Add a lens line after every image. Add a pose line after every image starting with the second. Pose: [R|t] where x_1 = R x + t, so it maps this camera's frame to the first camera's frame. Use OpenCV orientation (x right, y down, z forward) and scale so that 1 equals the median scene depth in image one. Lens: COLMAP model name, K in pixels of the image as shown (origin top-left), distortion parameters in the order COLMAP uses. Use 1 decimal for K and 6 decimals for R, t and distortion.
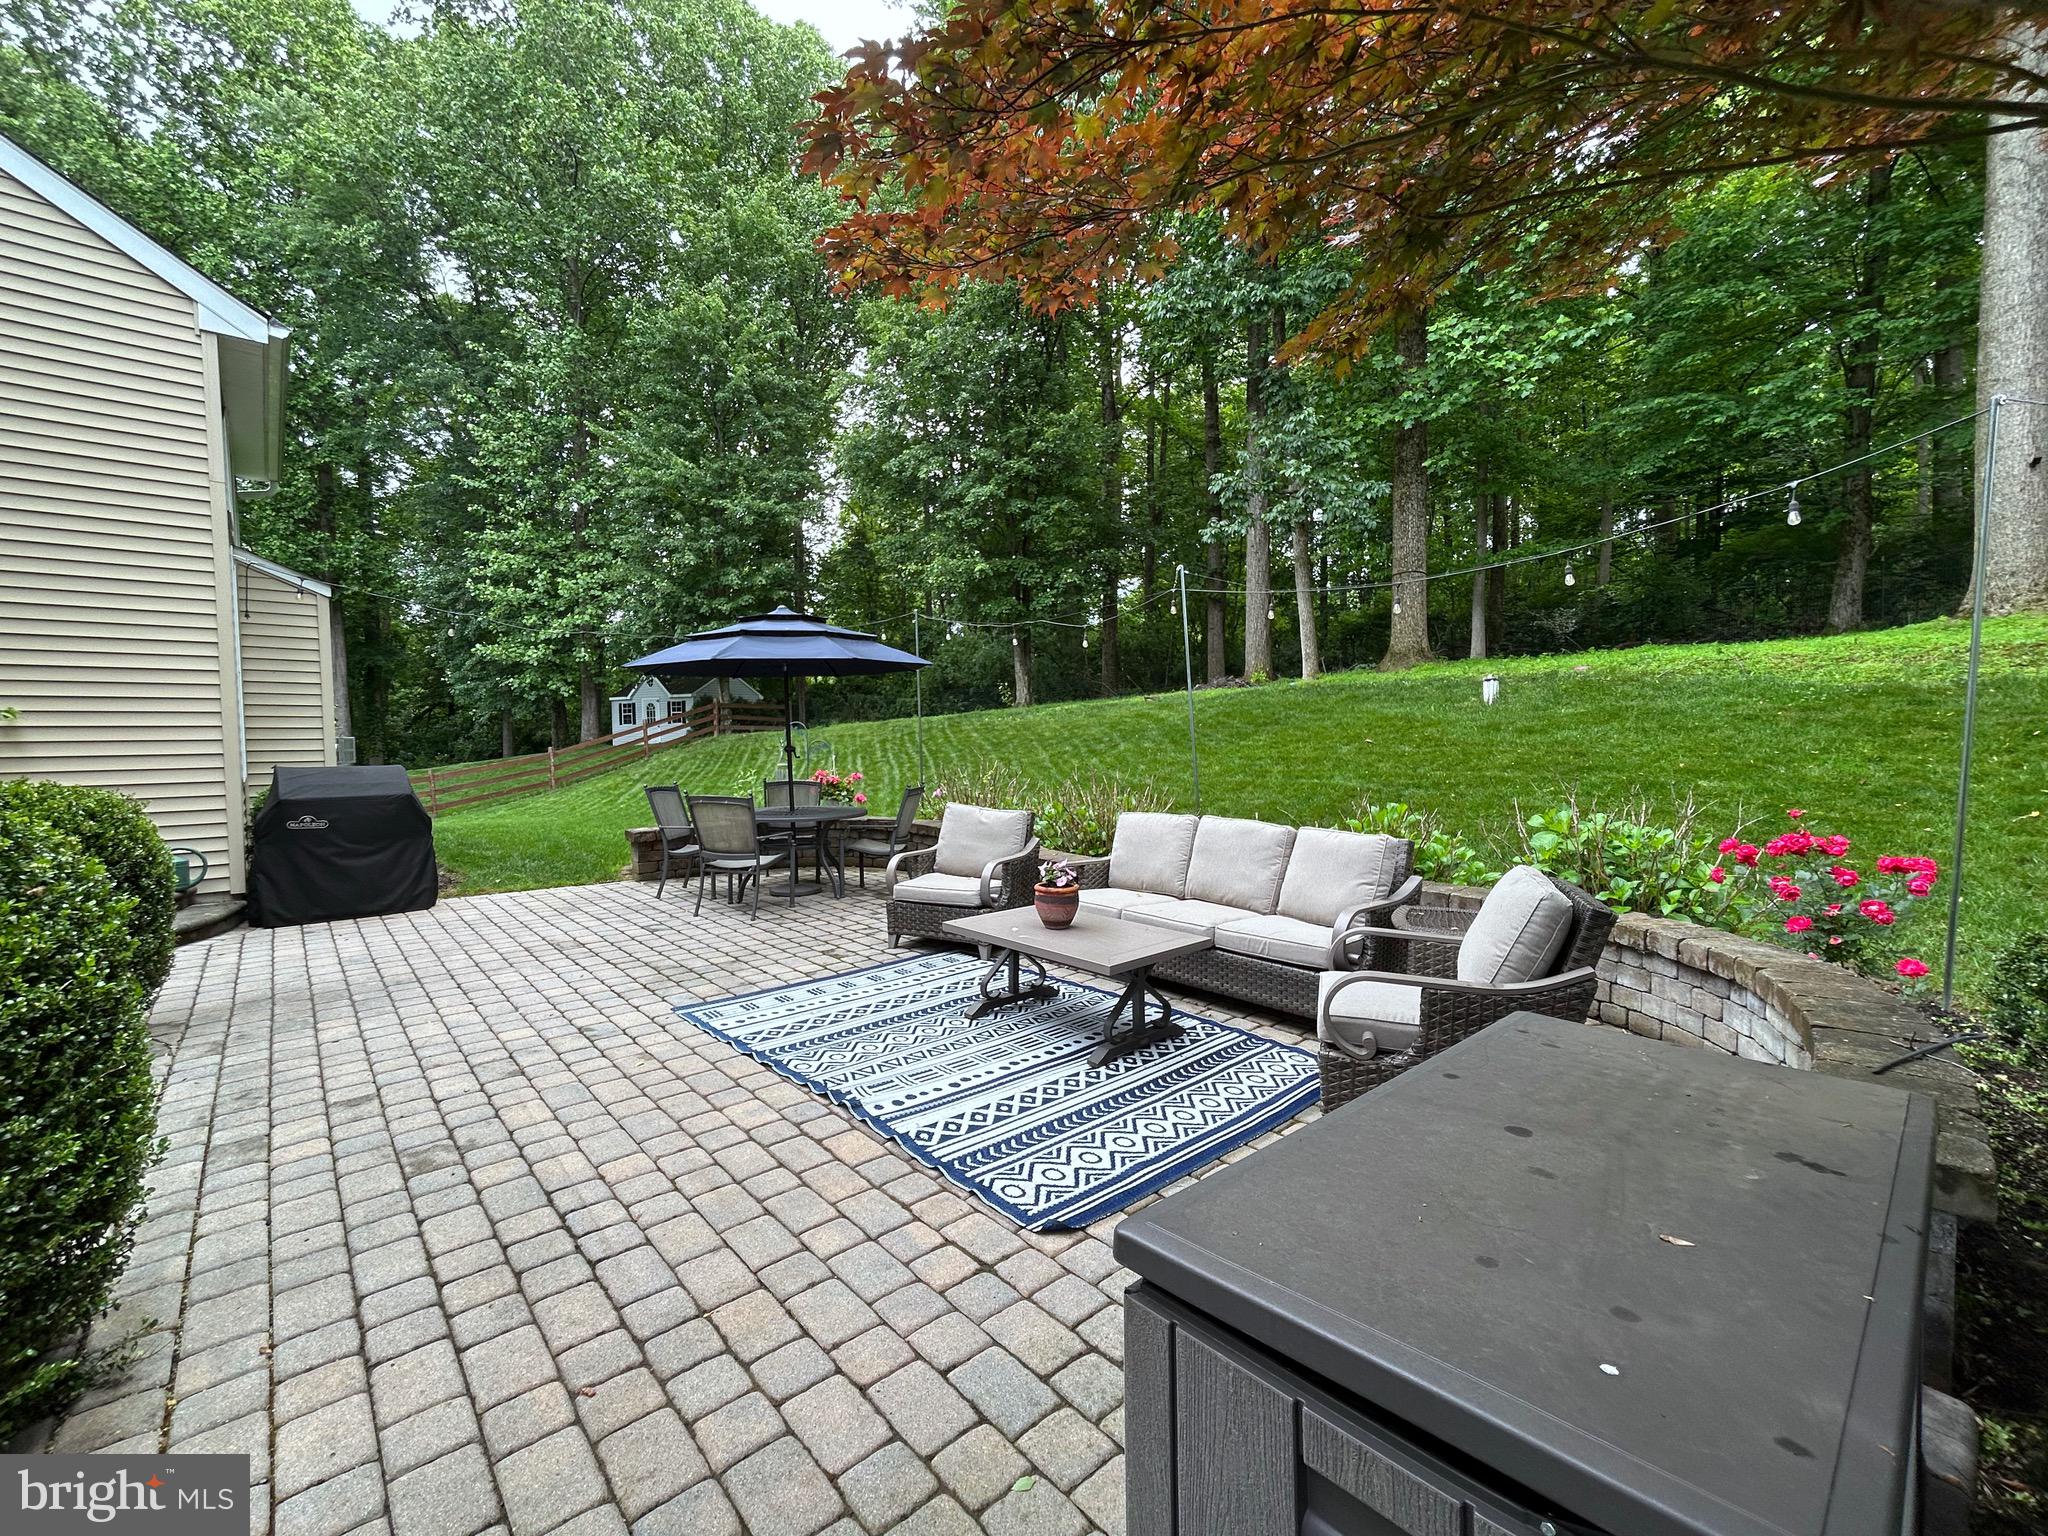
lens RADIAL K [[827.5, 0, 1018.6], [0, 827.5, 769.7], [0, 0, 1]] dist [-0.002358, -0.000317]
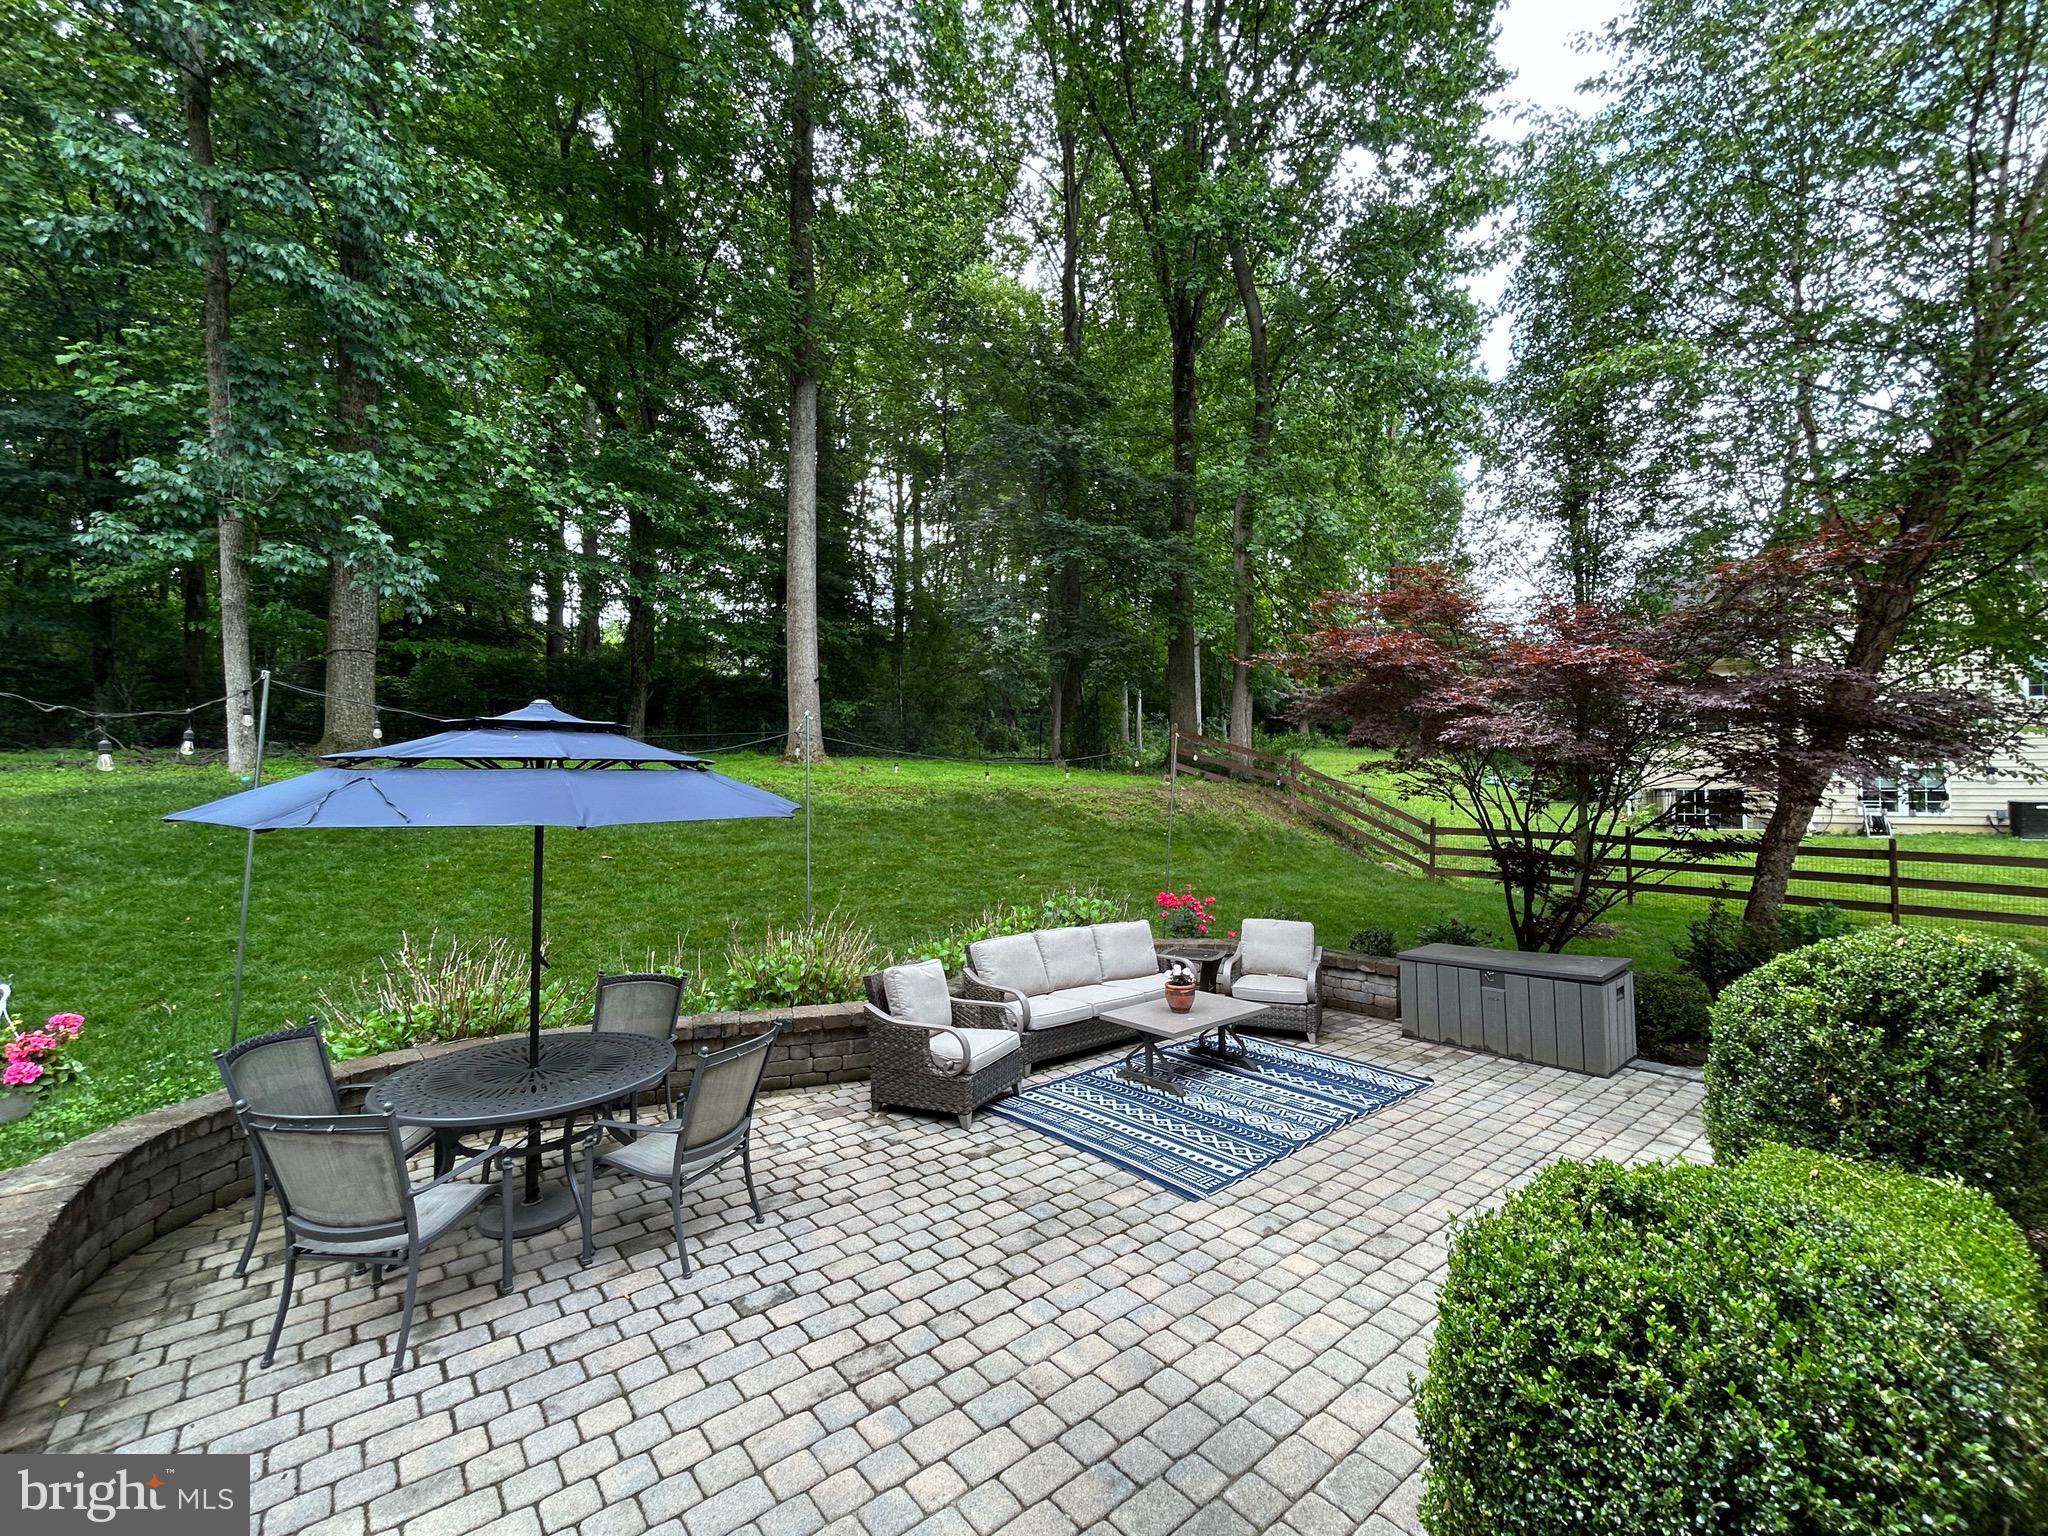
lens RADIAL K [[827.5, 0, 1017.5], [0, 827.5, 766.2], [0, 0, 1]] dist [-0.002358, -0.000317]
pose [[0.074634, 0.047782, 0.996066, -1.410650], [0.054155, 0.997183, -0.051894, -0.182831], [-0.995739, 0.057815, 0.071836, 1.088445]]
